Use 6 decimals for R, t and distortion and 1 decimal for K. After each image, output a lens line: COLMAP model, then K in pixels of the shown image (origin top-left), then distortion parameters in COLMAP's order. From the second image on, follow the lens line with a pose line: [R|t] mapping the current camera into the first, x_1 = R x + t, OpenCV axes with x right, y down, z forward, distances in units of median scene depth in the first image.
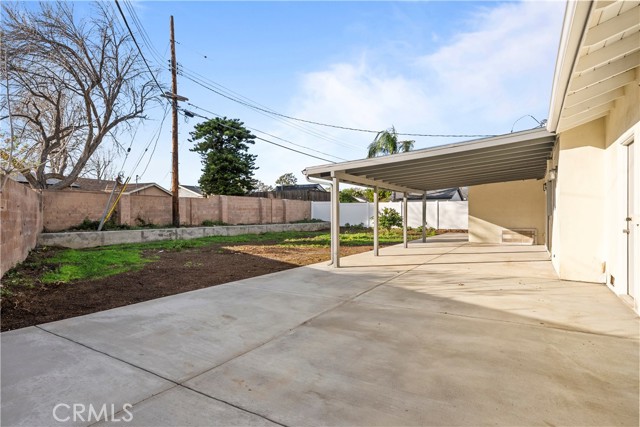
lens RADIAL K [[340.7, 0, 319.9], [0, 340.7, 215.0], [0, 0, 1]] dist [-0.028015, -0.000380]
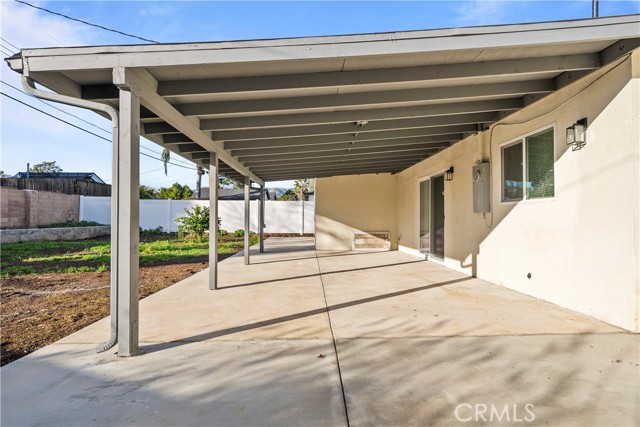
lens RADIAL K [[340.7, 0, 317.7], [0, 340.7, 214.3], [0, 0, 1]] dist [-0.028015, -0.000380]
pose [[0.836780, 0.008912, 0.547467, 0.007956], [-0.003313, 0.999932, -0.011214, 0.005401], [-0.547530, 0.007570, 0.836752, 0.235607]]
